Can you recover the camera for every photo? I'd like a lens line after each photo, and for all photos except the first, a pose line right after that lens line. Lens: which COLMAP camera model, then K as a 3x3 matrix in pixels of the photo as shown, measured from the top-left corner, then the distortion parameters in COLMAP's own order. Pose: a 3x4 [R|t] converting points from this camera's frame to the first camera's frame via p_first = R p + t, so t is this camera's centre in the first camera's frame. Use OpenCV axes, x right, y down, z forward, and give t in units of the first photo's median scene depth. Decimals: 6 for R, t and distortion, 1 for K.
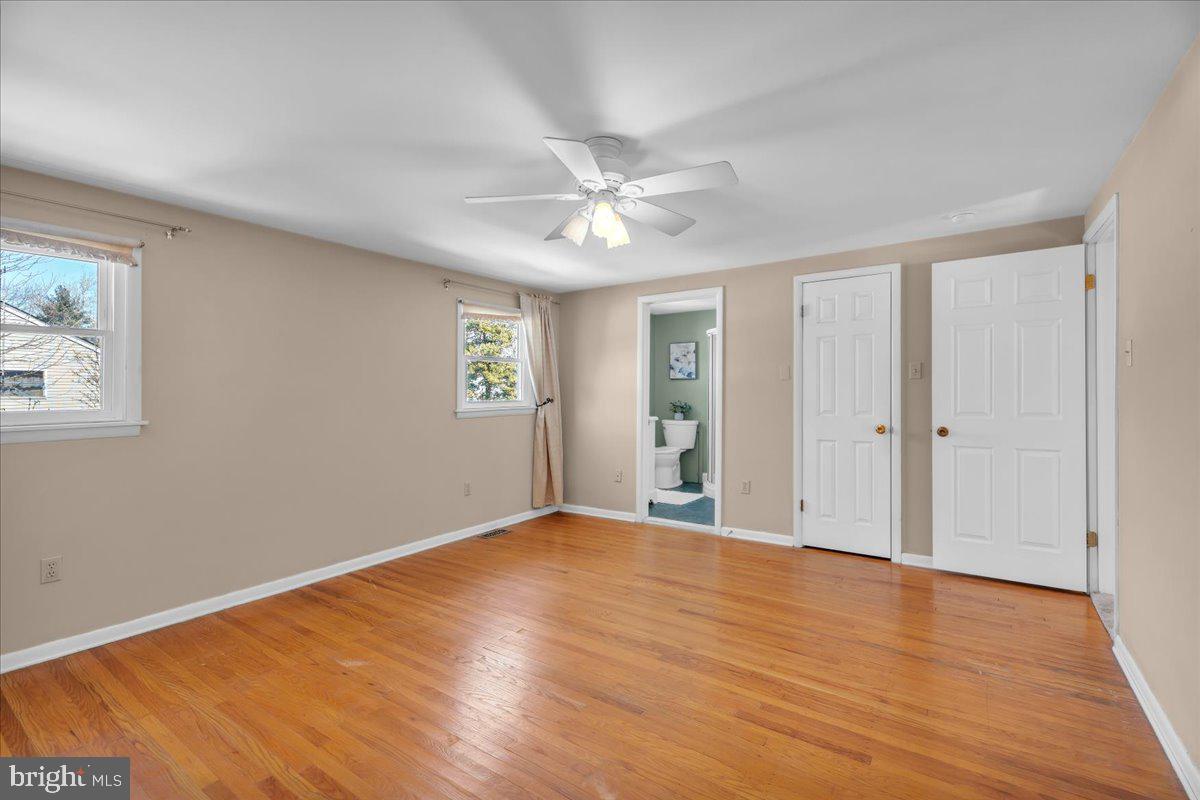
lens RADIAL K [[528.9, 0, 599.7], [0, 528.9, 396.4], [0, 0, 1]] dist [-0.000100, 0.000144]
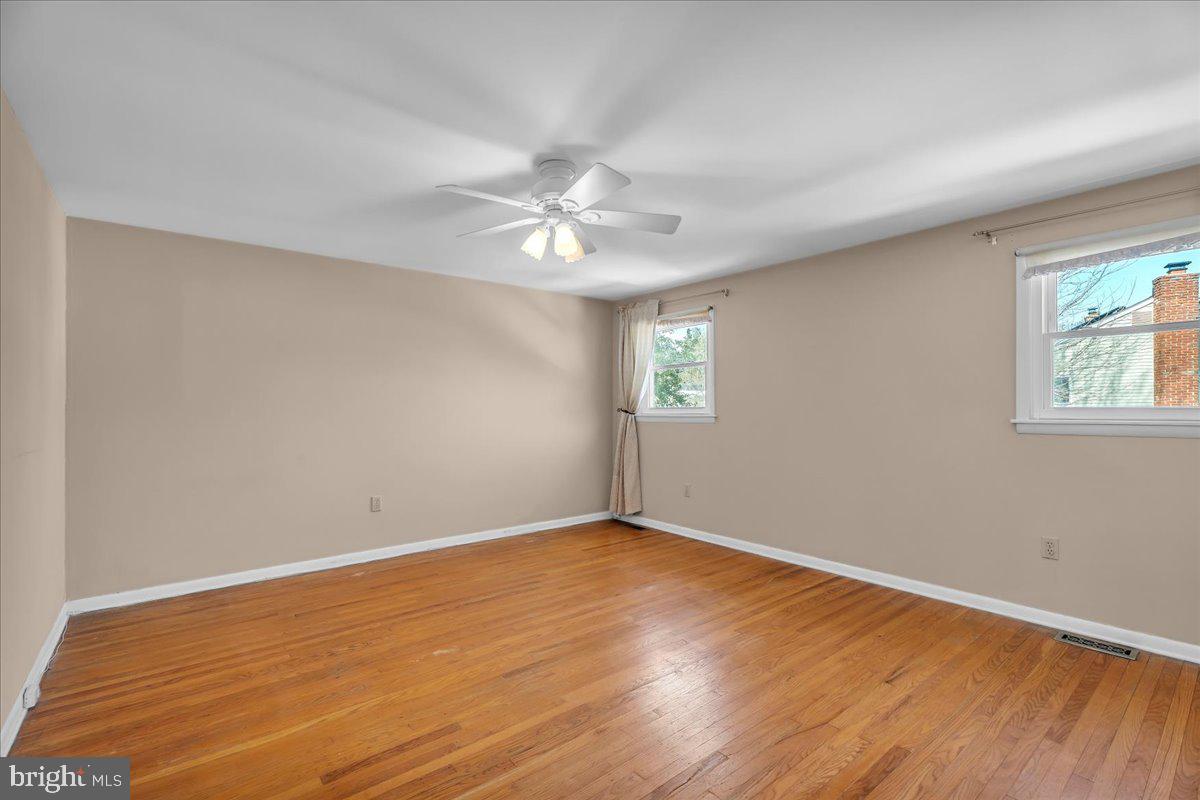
lens RADIAL K [[538.9, 0, 601.9], [0, 538.9, 393.7], [0, 0, 1]] dist [0.001881, 0.000521]
pose [[-0.272305, -0.011337, -0.962144, 0.725311], [-0.000766, 0.999933, -0.011565, 0.001957], [0.962211, -0.002412, -0.272295, 0.963914]]
